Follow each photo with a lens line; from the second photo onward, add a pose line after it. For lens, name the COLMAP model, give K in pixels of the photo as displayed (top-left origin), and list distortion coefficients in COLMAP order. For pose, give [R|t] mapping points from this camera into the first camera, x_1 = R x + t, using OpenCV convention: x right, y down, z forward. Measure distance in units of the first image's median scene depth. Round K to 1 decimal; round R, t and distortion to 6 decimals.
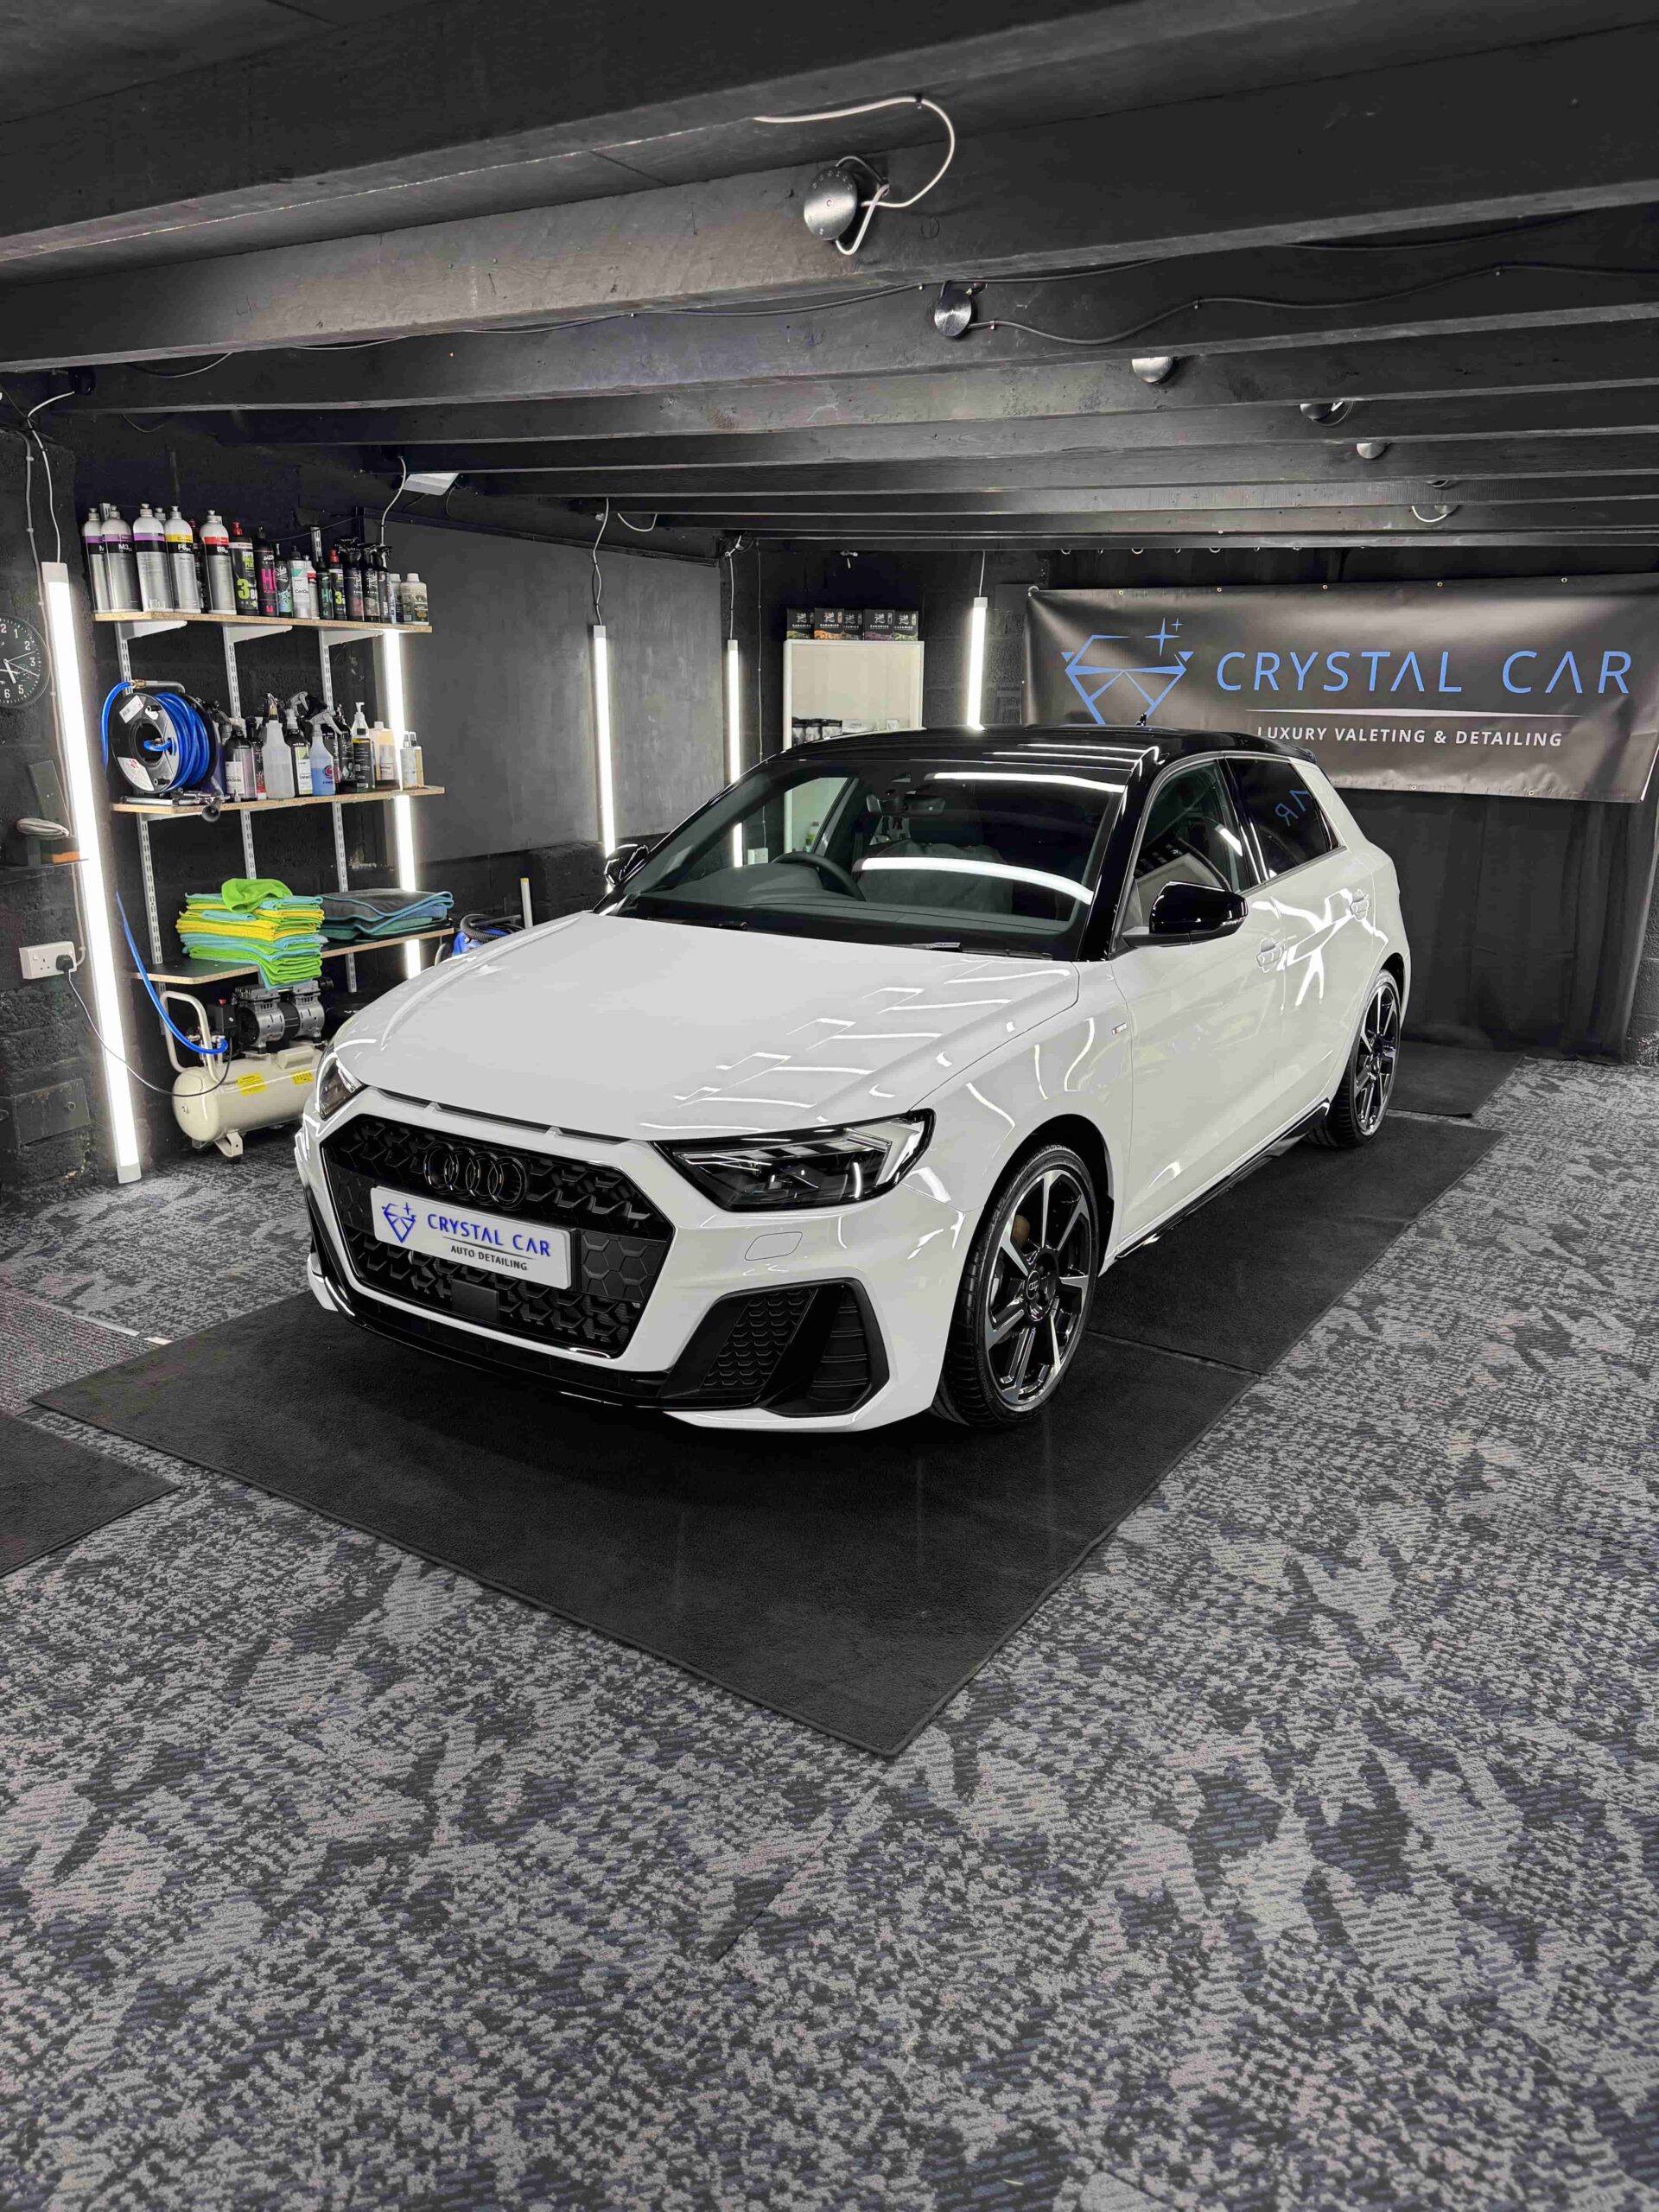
lens RADIAL K [[1554.5, 0, 839.6], [0, 1554.5, 1108.2], [0, 0, 1]] dist [0.026922, -0.030188]
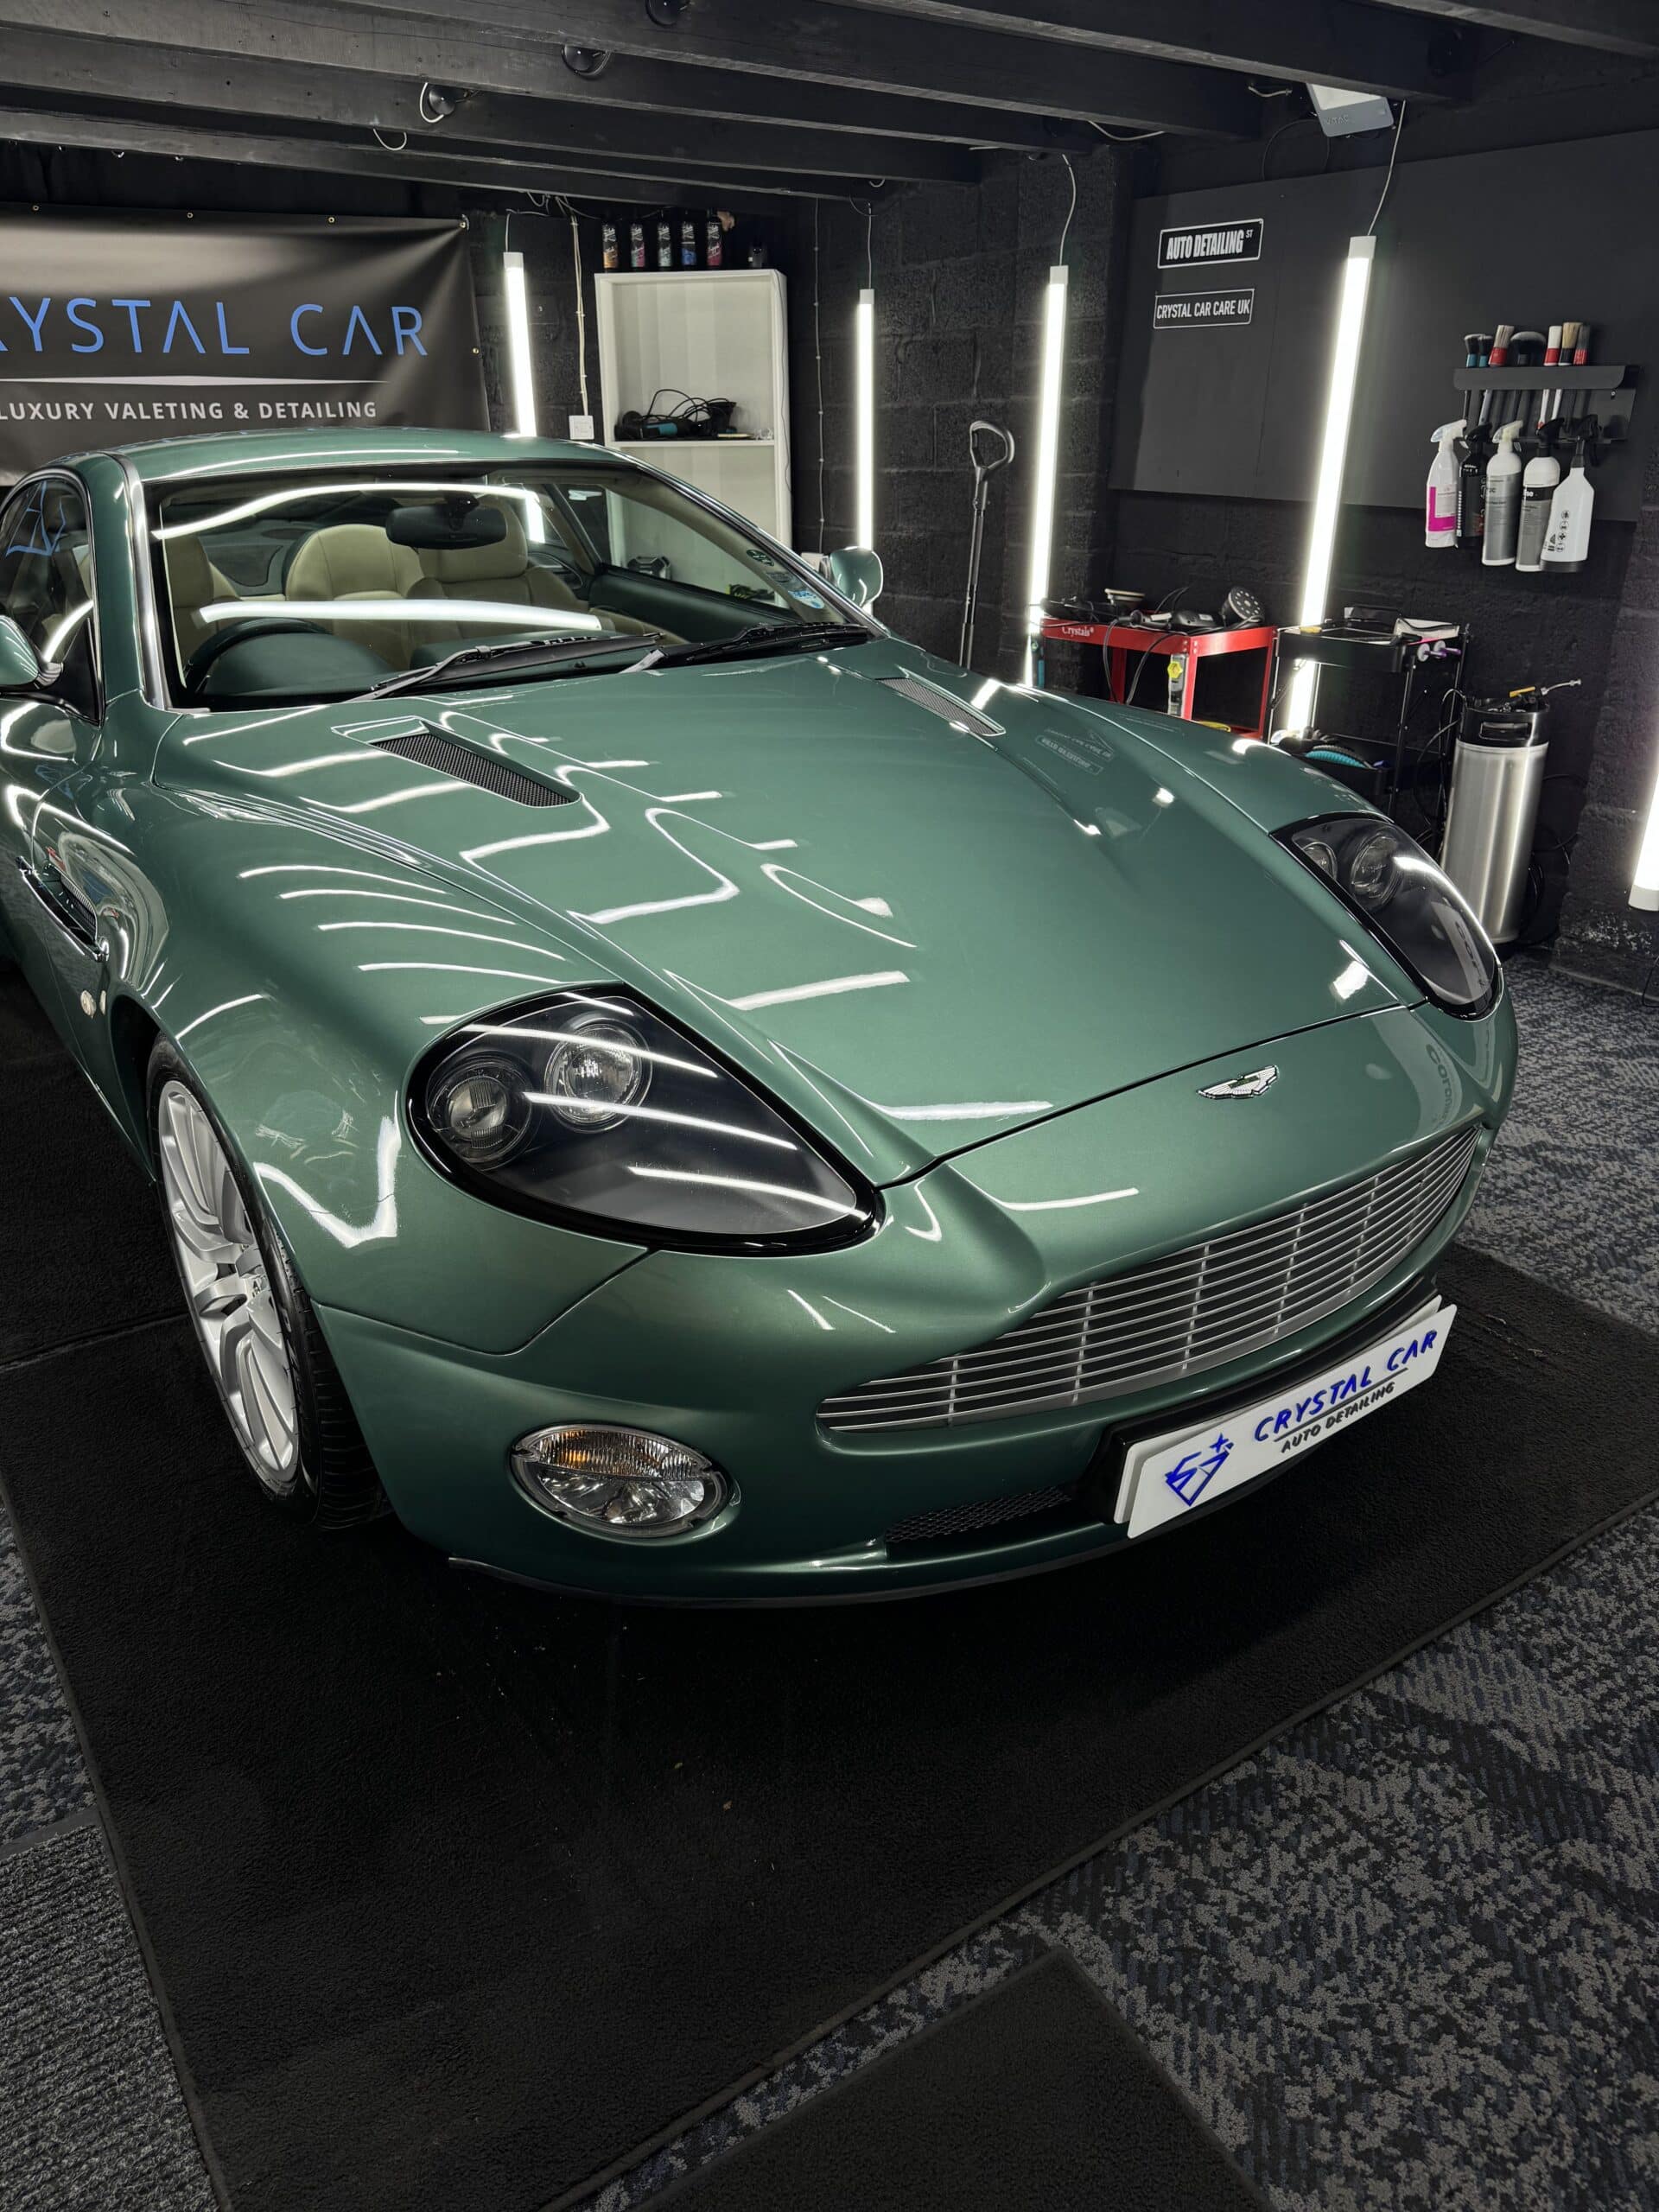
lens RADIAL K [[1554.5, 0, 821.2], [0, 1554.5, 1109.6], [0, 0, 1]] dist [0.026922, -0.030188]
pose [[0.417666, -0.385764, 0.822643, -0.891039], [0.245833, 0.919605, 0.306420, -0.197281], [-0.874712, 0.074252, 0.478921, 0.953039]]
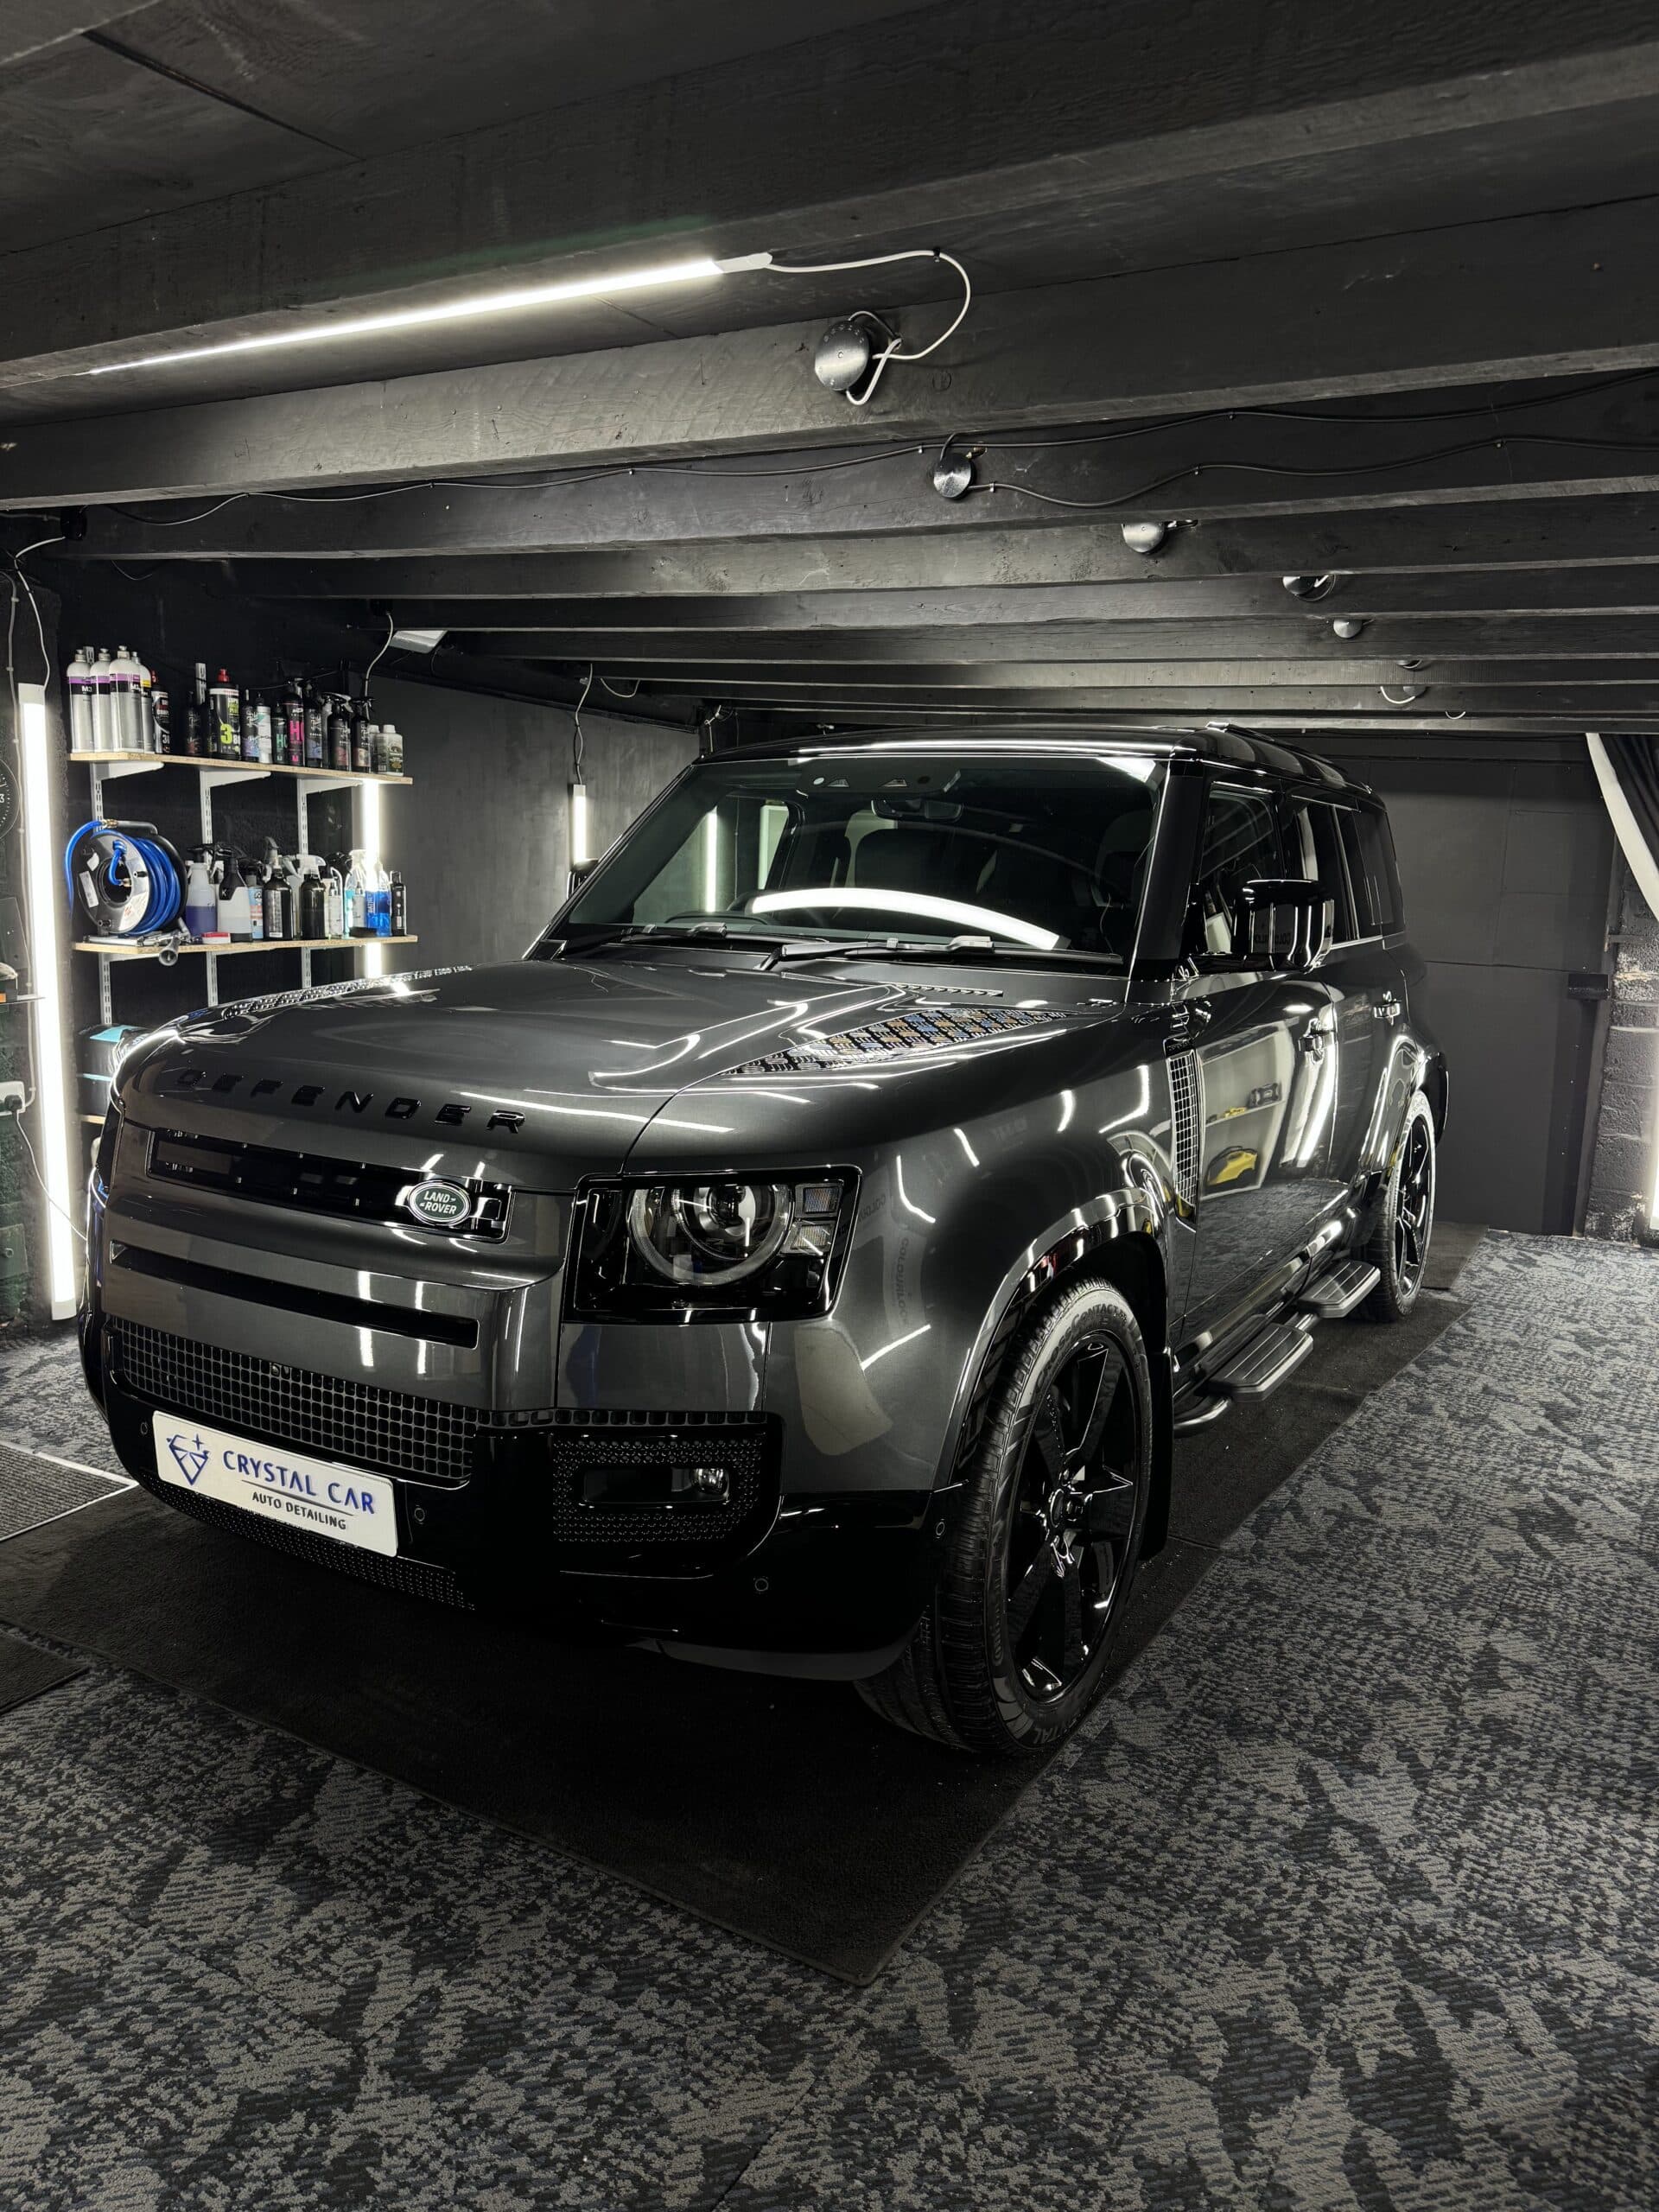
lens RADIAL K [[1554.5, 0, 839.4], [0, 1554.5, 1106.8], [0, 0, 1]] dist [0.026922, -0.030188]
pose [[0.999447, 0.020296, 0.026333, -0.020696], [-0.017380, 0.994150, -0.106598, 0.005280], [-0.028343, 0.106081, 0.993953, 0.049074]]
